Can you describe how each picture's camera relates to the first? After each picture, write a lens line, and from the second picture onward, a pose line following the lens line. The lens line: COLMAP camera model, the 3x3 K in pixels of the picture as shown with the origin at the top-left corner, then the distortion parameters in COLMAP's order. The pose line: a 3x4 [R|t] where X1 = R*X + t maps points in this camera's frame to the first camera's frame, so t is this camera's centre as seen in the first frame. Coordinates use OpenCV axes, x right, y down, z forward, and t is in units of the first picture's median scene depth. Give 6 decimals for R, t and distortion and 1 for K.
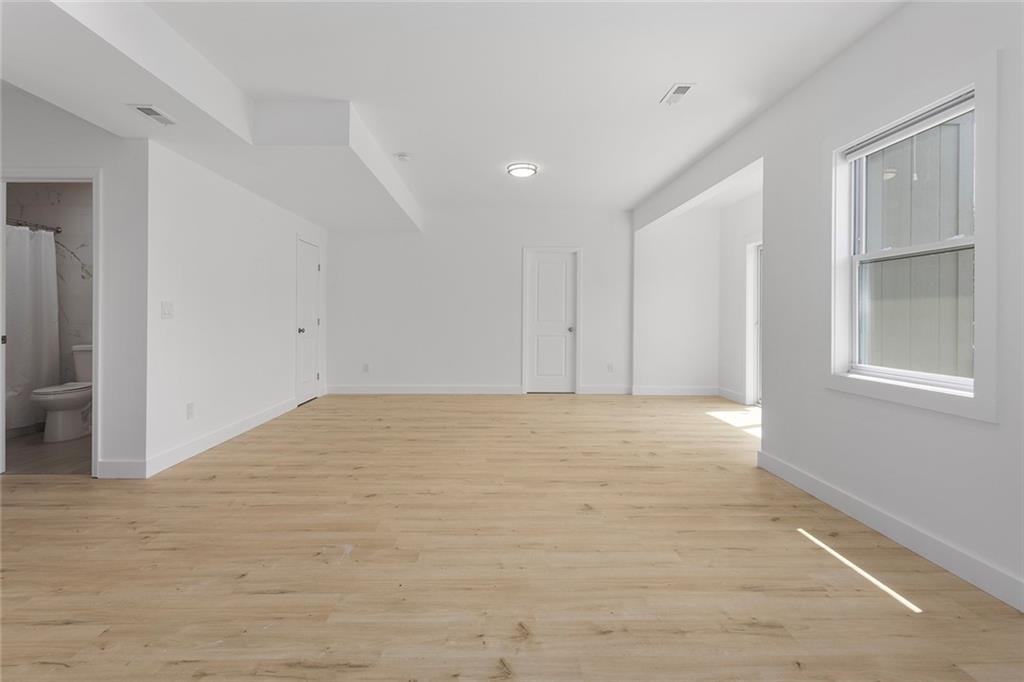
lens RADIAL K [[486.9, 0, 498.9], [0, 486.9, 320.2], [0, 0, 1]] dist [0.001012, 0.002276]
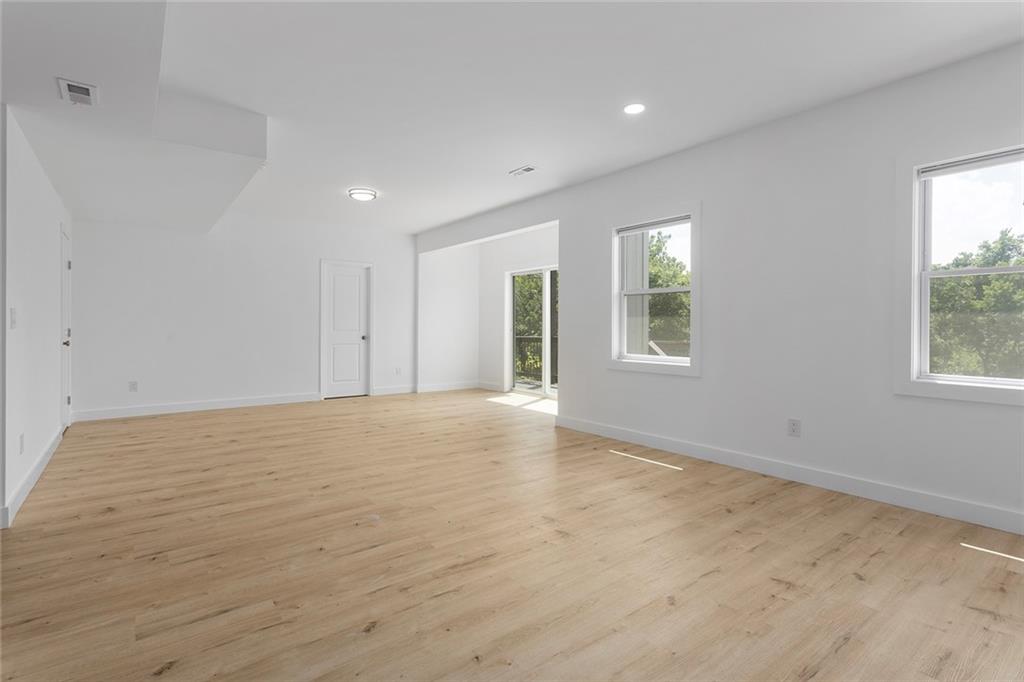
lens RADIAL K [[486.9, 0, 483.3], [0, 486.9, 336.5], [0, 0, 1]] dist [0.001012, 0.002276]
pose [[0.819267, -0.012417, 0.573278, -0.632257], [0.003564, 0.999856, 0.016564, -0.002152], [-0.573401, -0.011528, 0.819194, -0.125049]]
